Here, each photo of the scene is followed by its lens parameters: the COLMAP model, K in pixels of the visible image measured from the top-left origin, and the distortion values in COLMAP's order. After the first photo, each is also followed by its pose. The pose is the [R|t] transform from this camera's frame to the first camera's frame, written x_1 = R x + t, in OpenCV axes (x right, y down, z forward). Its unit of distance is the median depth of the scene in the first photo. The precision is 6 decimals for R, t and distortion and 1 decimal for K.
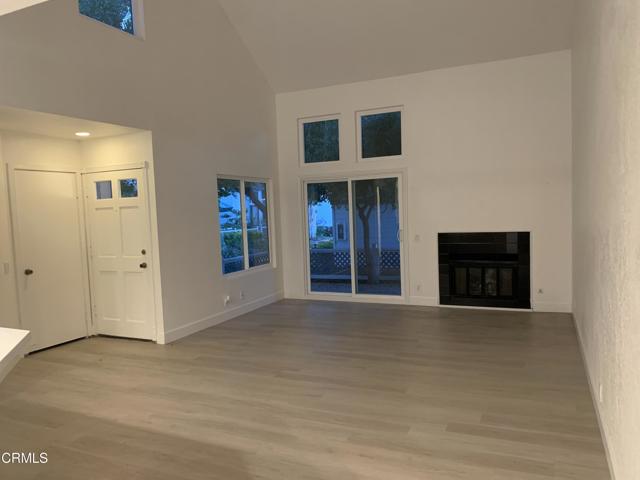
lens RADIAL K [[484.6, 0, 320.0], [0, 484.6, 240.0], [0, 0, 1]] dist [0.001938, -0.001187]
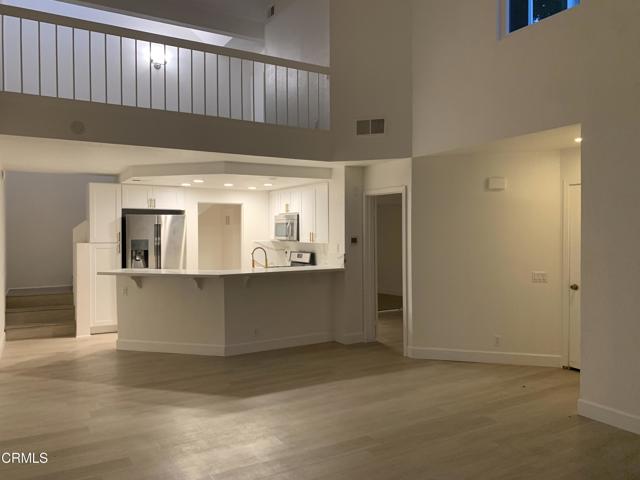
lens RADIAL K [[484.6, 0, 320.0], [0, 484.6, 240.0], [0, 0, 1]] dist [0.001938, -0.001187]
pose [[-0.574480, 0.053507, -0.816767, 0.477795], [-0.025751, 0.996186, 0.083373, -0.094686], [0.818113, 0.068929, -0.570911, 1.073058]]
